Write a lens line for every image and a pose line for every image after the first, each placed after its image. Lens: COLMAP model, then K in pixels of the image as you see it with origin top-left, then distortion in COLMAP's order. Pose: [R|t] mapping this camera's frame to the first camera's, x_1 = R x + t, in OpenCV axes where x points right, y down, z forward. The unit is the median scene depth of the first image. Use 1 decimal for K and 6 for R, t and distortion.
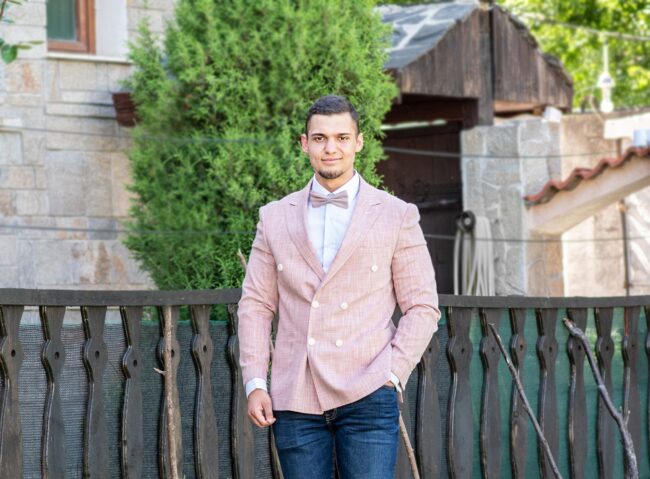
lens RADIAL K [[3559.5, 0, 325.0], [0, 3559.5, 239.5], [0, 0, 1]] dist [0.082988, -11.845111]
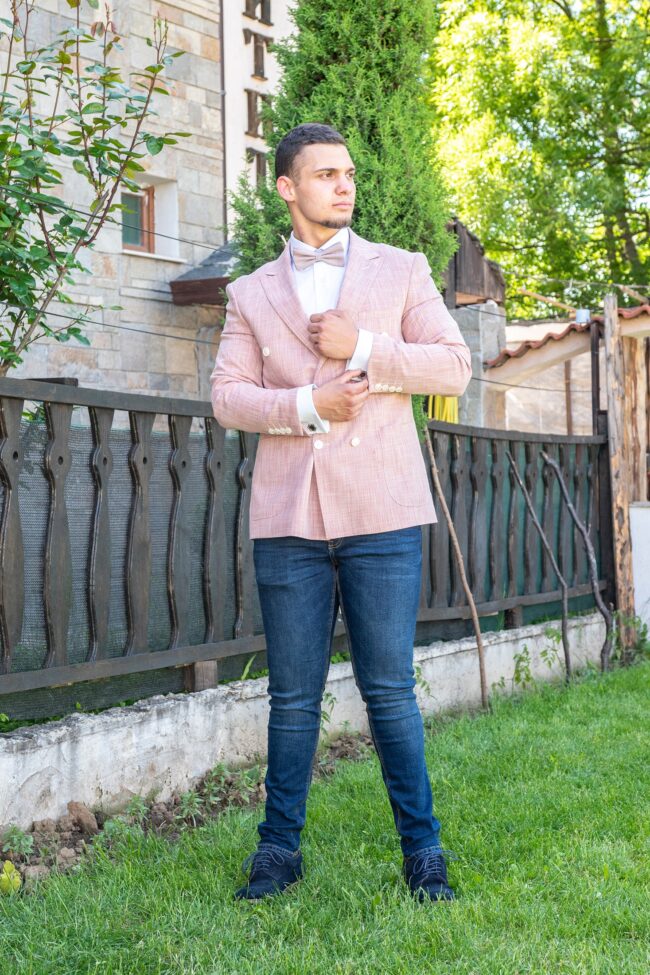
lens RADIAL K [[1729.5, 0, 325.0], [0, 1729.5, 487.5], [0, 0, 1]] dist [0.086997, 0.077740]
pose [[0.997088, 0.020931, 0.073334, -0.059626], [-0.023333, 0.999214, 0.032049, 0.018655], [-0.072605, -0.033667, 0.996792, 0.419620]]
